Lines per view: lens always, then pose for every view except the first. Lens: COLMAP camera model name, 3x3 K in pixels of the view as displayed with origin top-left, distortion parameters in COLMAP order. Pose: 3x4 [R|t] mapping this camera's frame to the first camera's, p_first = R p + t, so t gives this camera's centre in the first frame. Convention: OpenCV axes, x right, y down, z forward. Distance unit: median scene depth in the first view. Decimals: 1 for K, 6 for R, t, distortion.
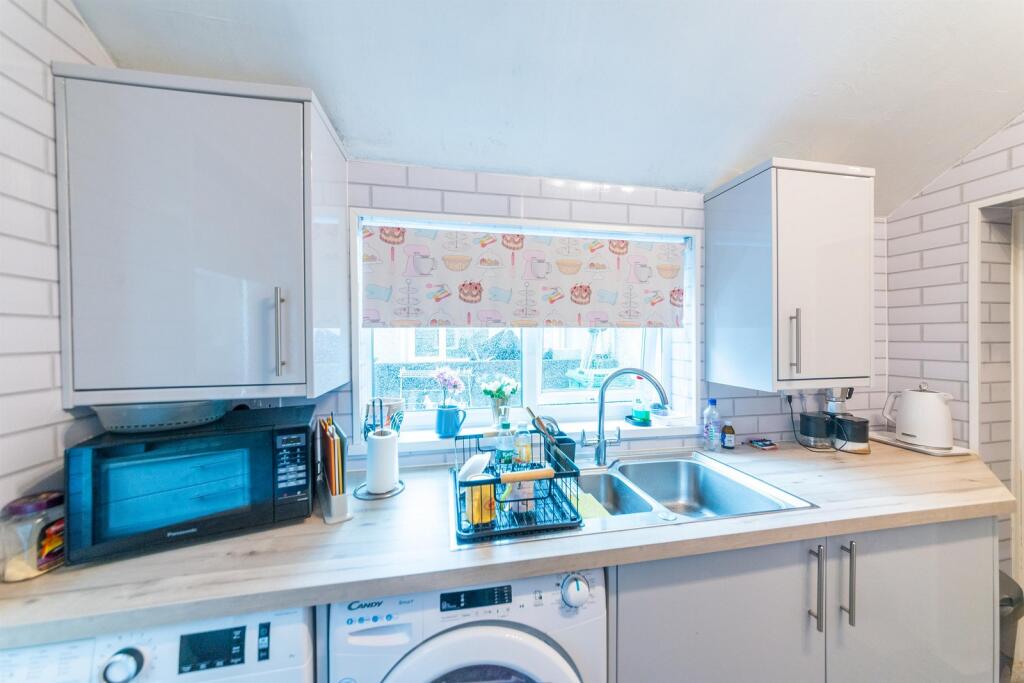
lens RADIAL K [[359.9, 0, 512.3], [0, 359.9, 340.8], [0, 0, 1]] dist [-0.000986, 0.000098]
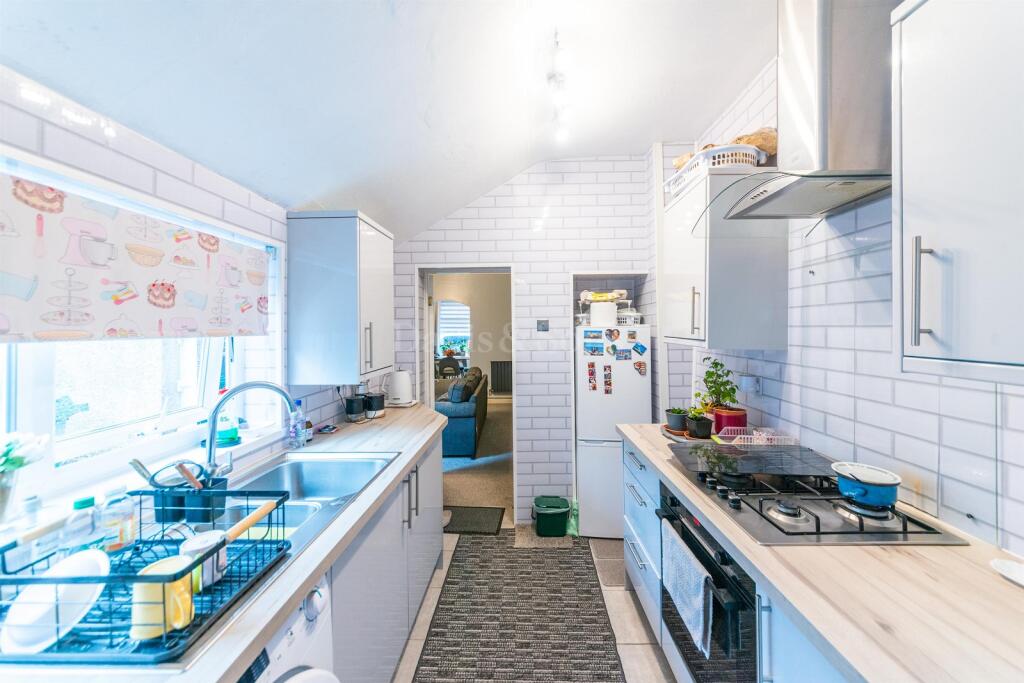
lens RADIAL K [[359.9, 0, 512.2], [0, 359.9, 331.0], [0, 0, 1]] dist [-0.000986, 0.000098]
pose [[0.229772, -0.006030, 0.973226, -0.363754], [0.025052, 0.999686, 0.000280, -0.033347], [-0.972922, 0.024317, 0.229851, 0.109912]]
